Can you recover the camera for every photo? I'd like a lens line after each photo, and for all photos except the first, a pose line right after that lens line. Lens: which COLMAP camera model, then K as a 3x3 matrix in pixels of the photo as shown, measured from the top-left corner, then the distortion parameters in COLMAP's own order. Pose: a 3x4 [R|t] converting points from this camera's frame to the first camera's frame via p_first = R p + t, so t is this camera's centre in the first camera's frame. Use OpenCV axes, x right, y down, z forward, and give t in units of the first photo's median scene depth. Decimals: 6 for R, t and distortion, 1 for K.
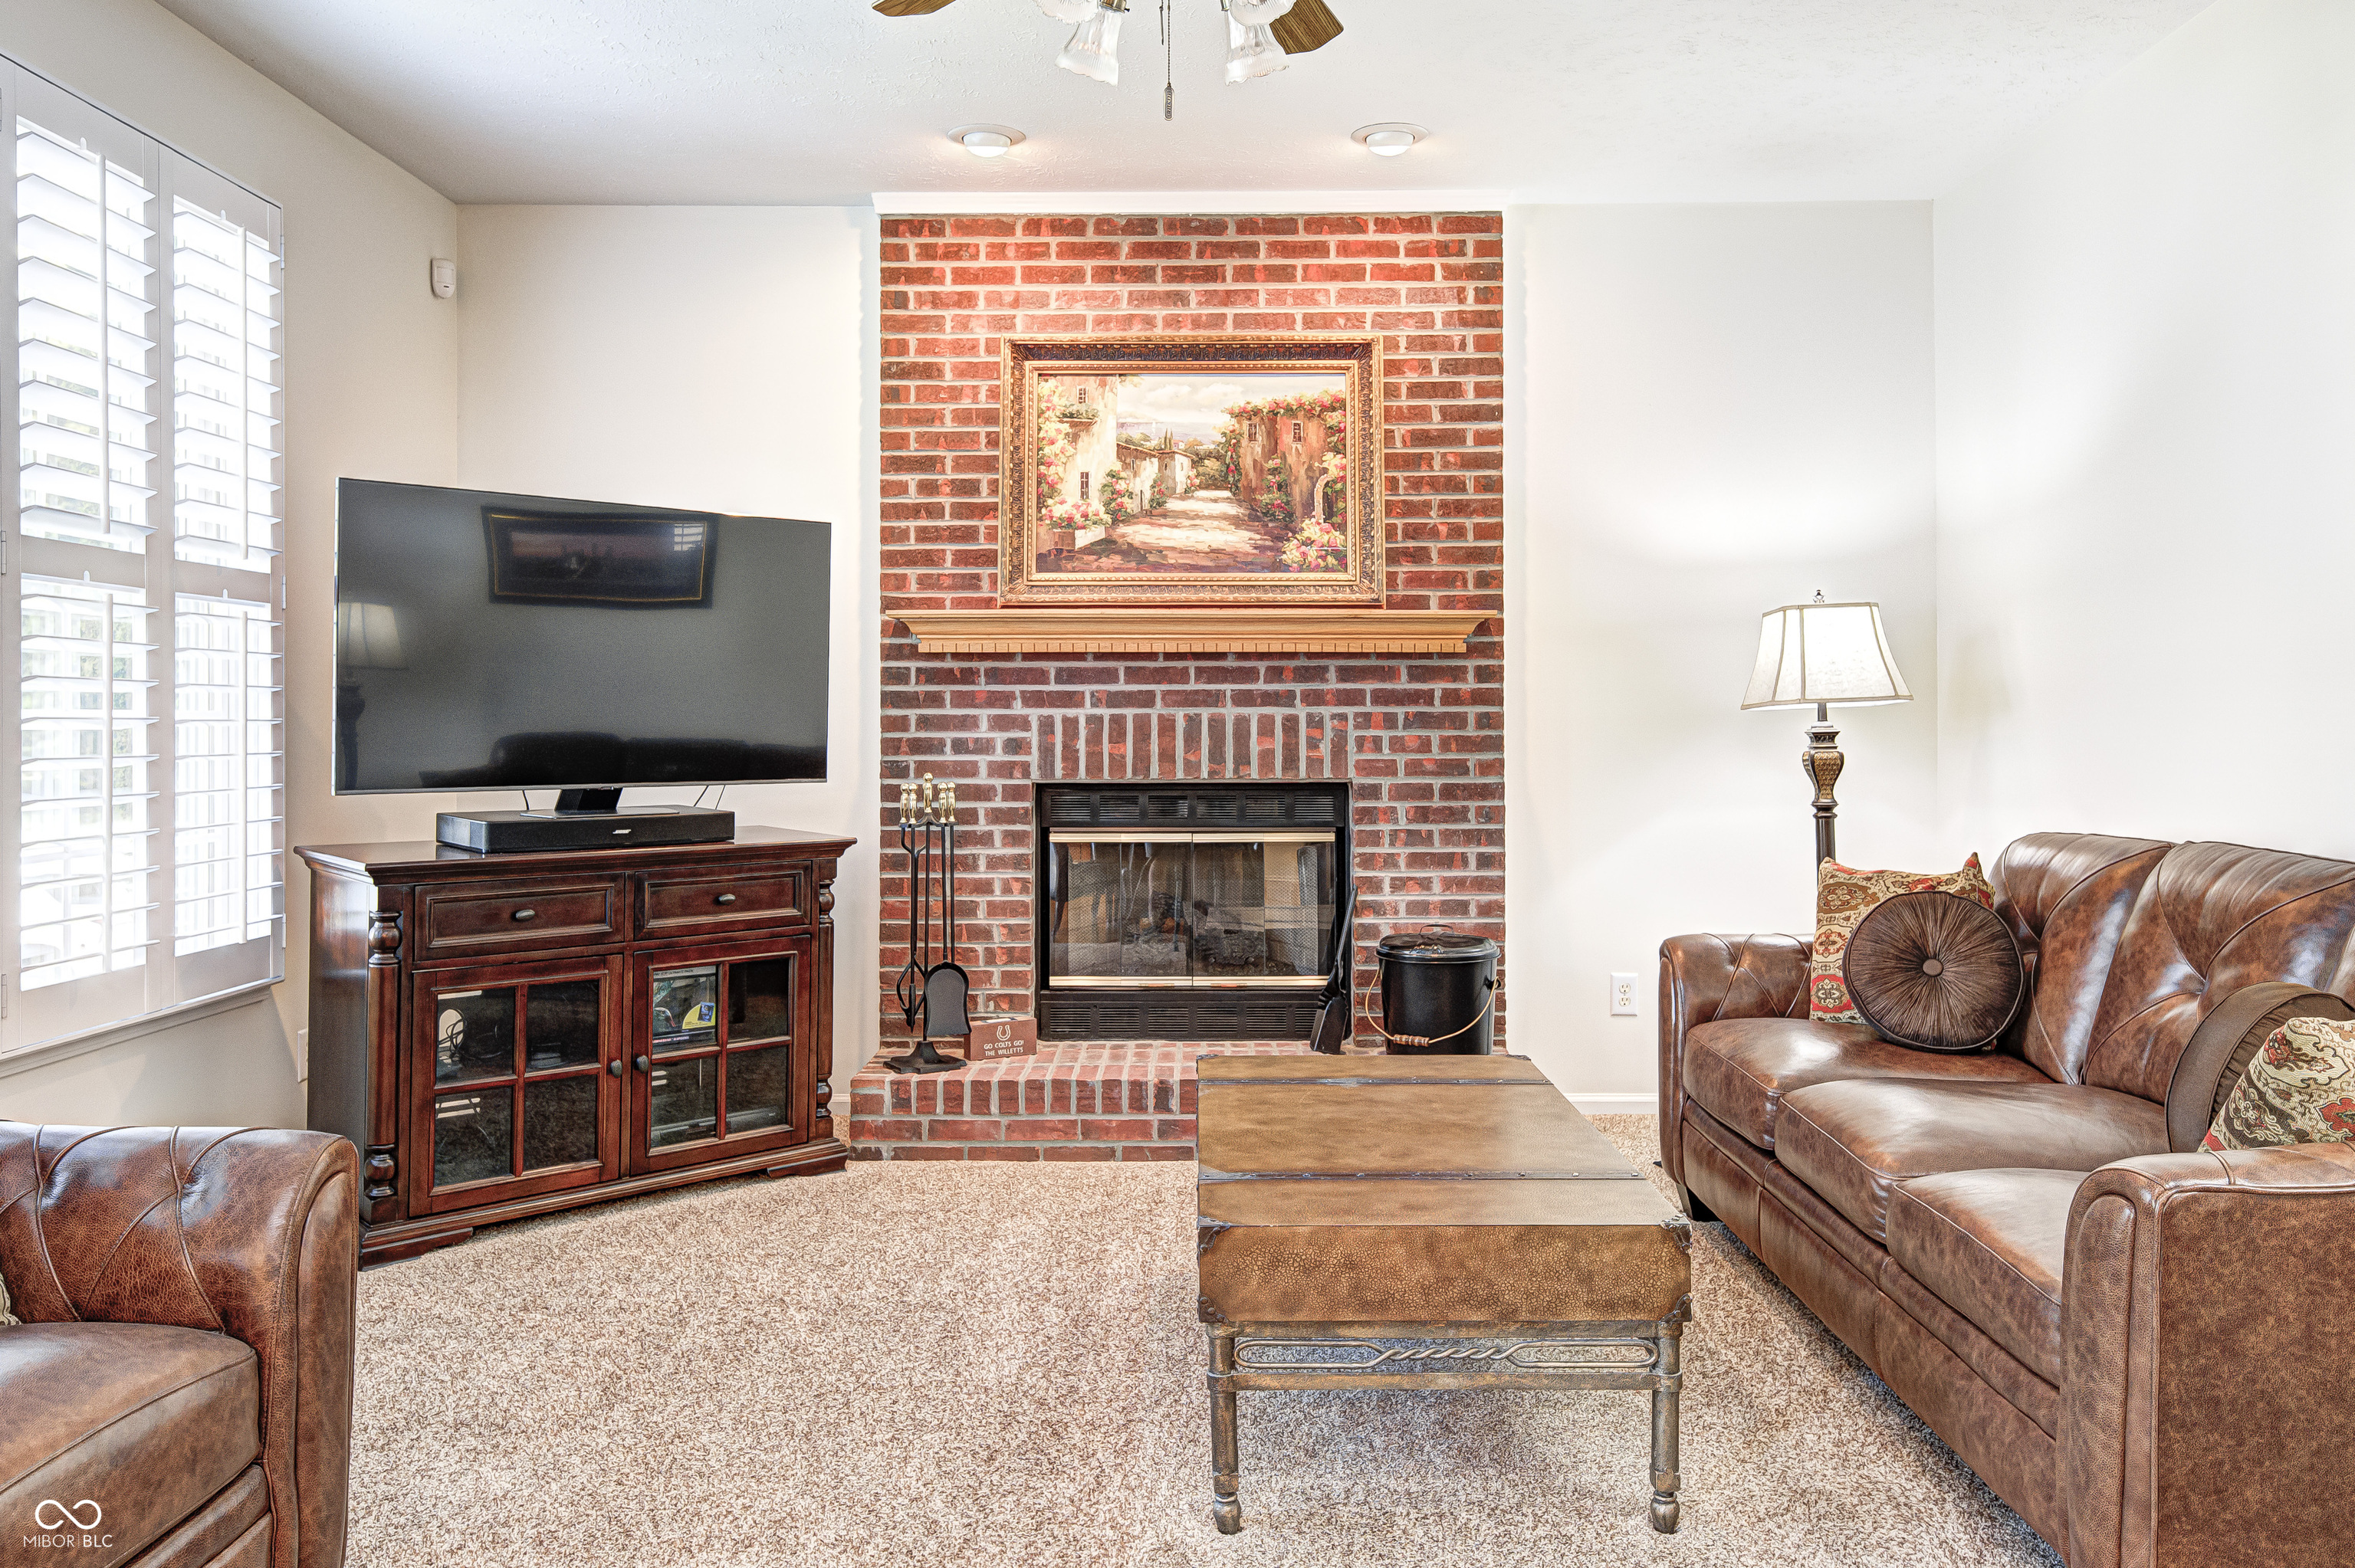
lens RADIAL K [[1692.4, 0, 1180.8], [0, 1692.4, 703.8], [0, 0, 1]] dist [0.013942, 0.001094]
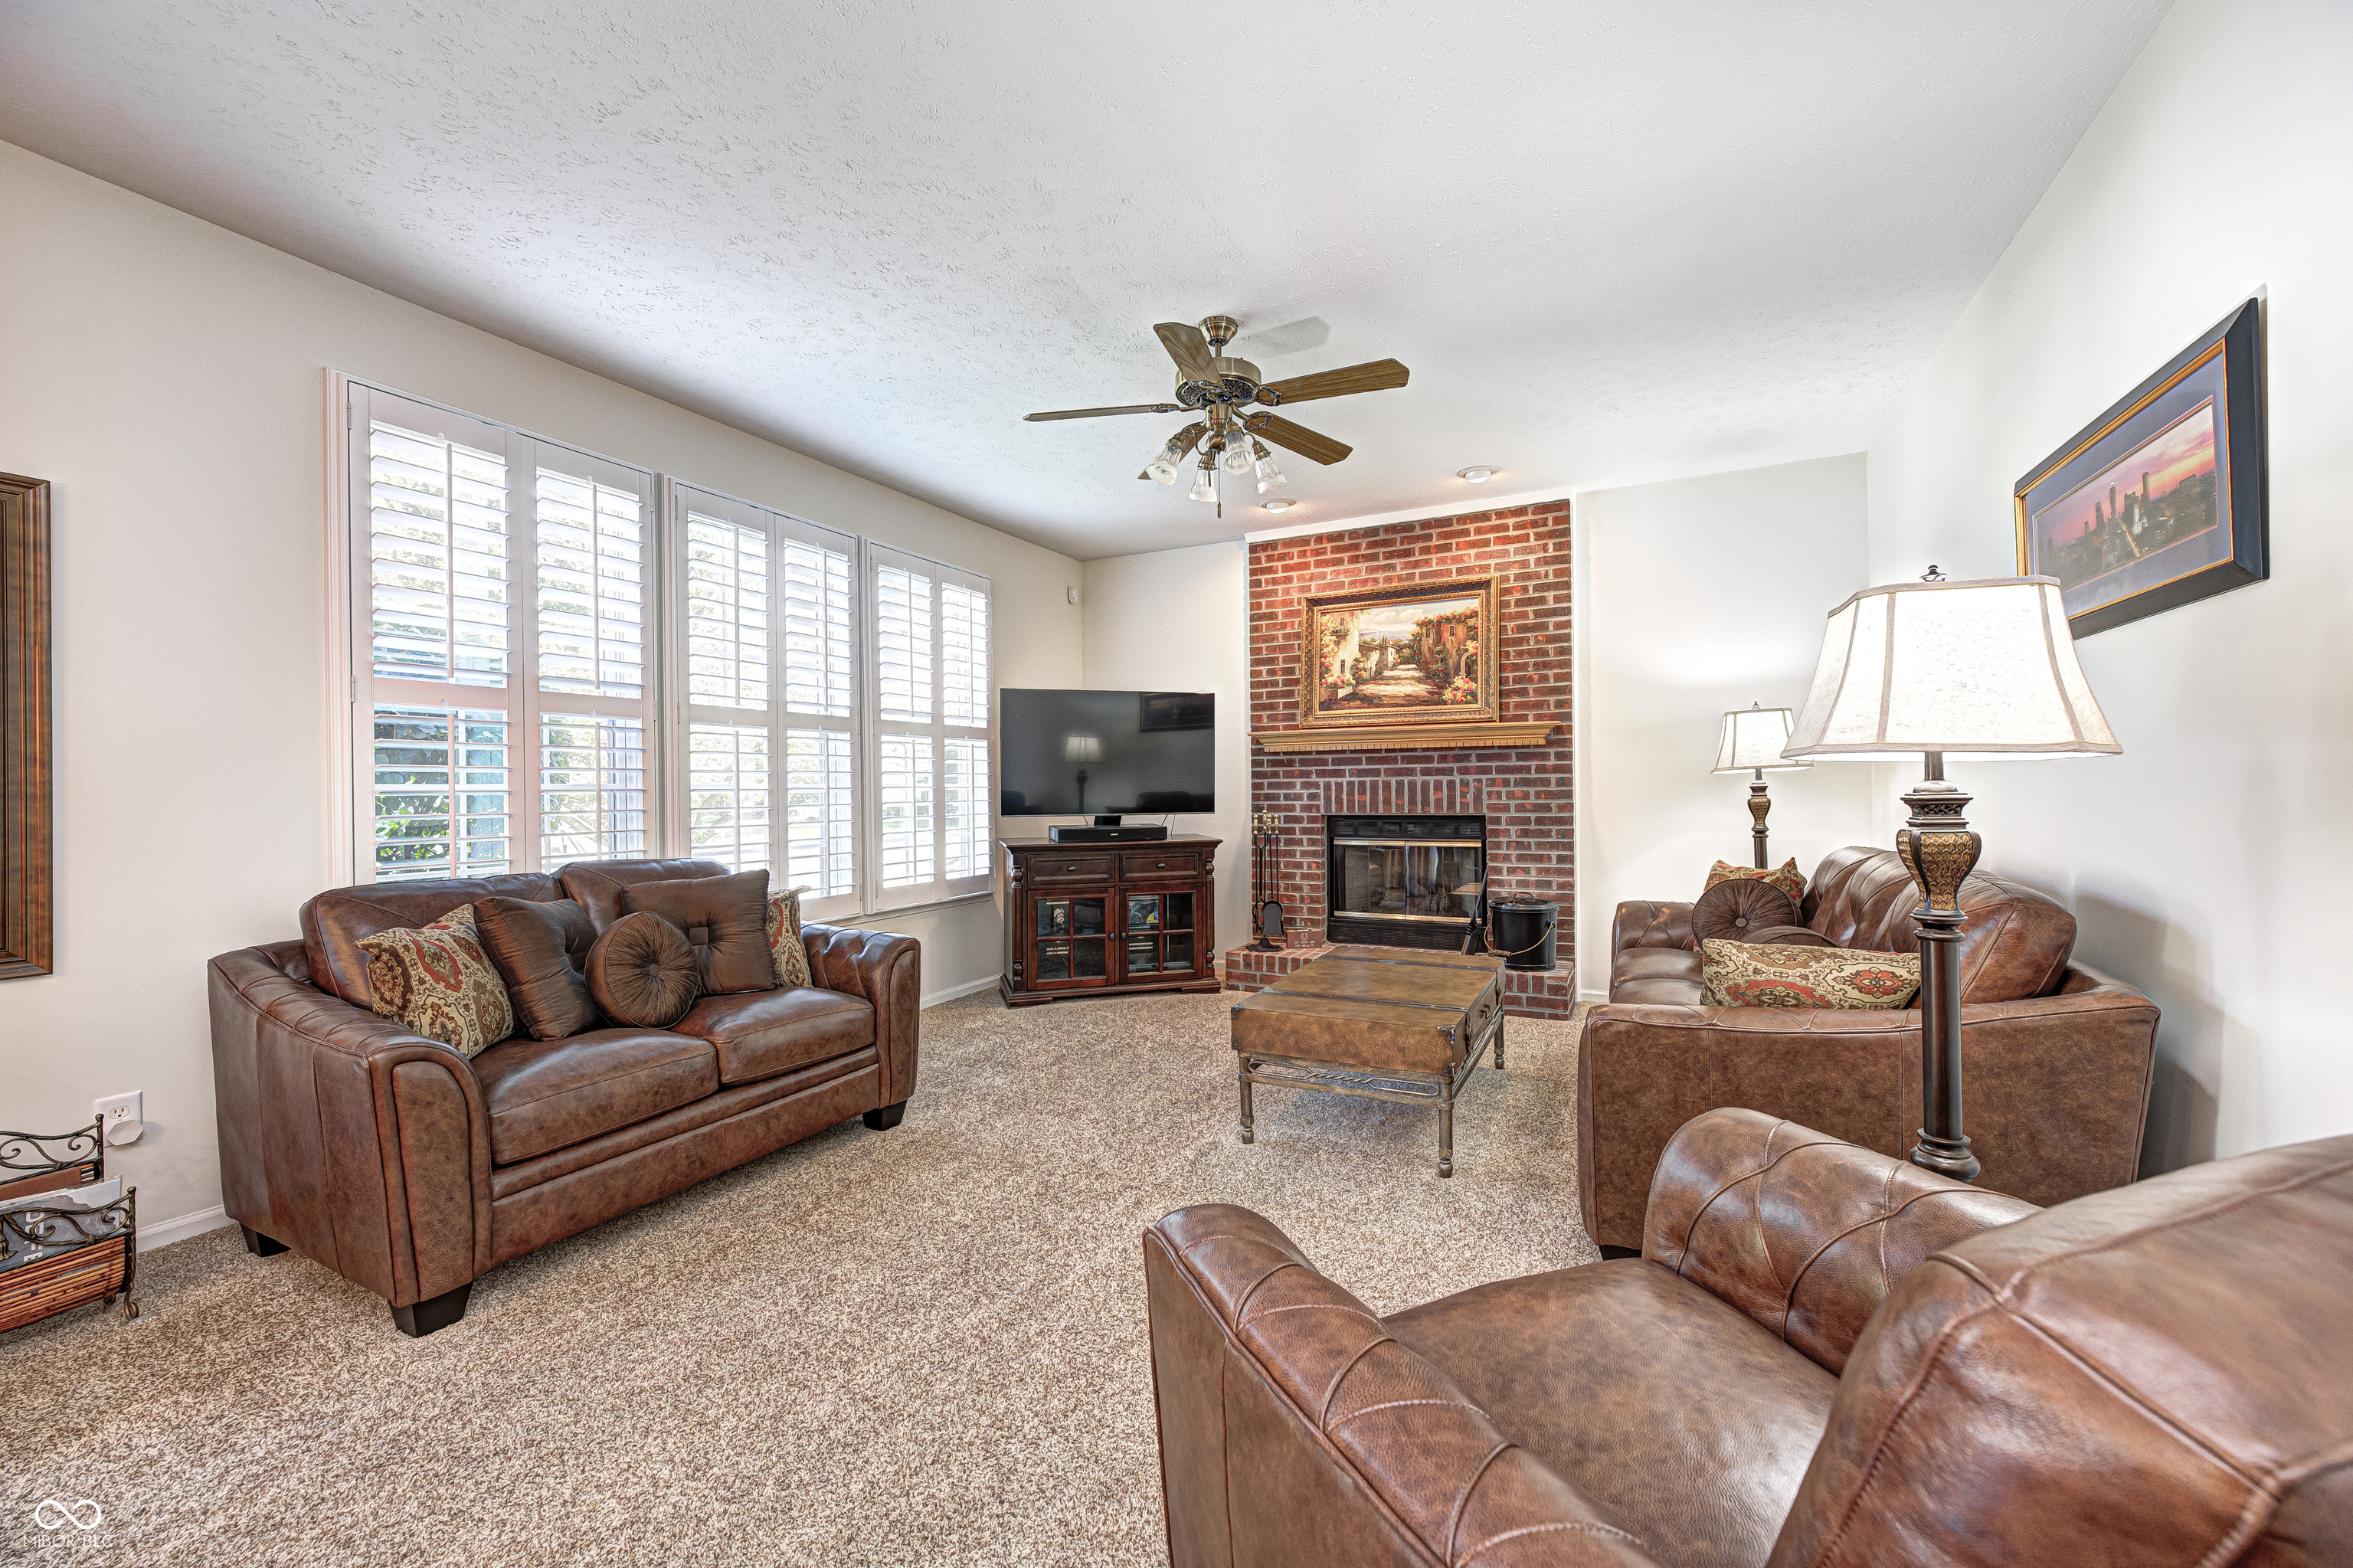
lens RADIAL K [[927.6, 0, 1179.0], [0, 927.6, 786.4], [0, 0, 1]] dist [-0.001389, -0.000029]
pose [[0.895656, -0.008749, -0.444661, 0.256644], [0.014228, 0.999858, 0.008986, 0.000244], [0.444520, -0.014375, 0.895654, -0.070810]]
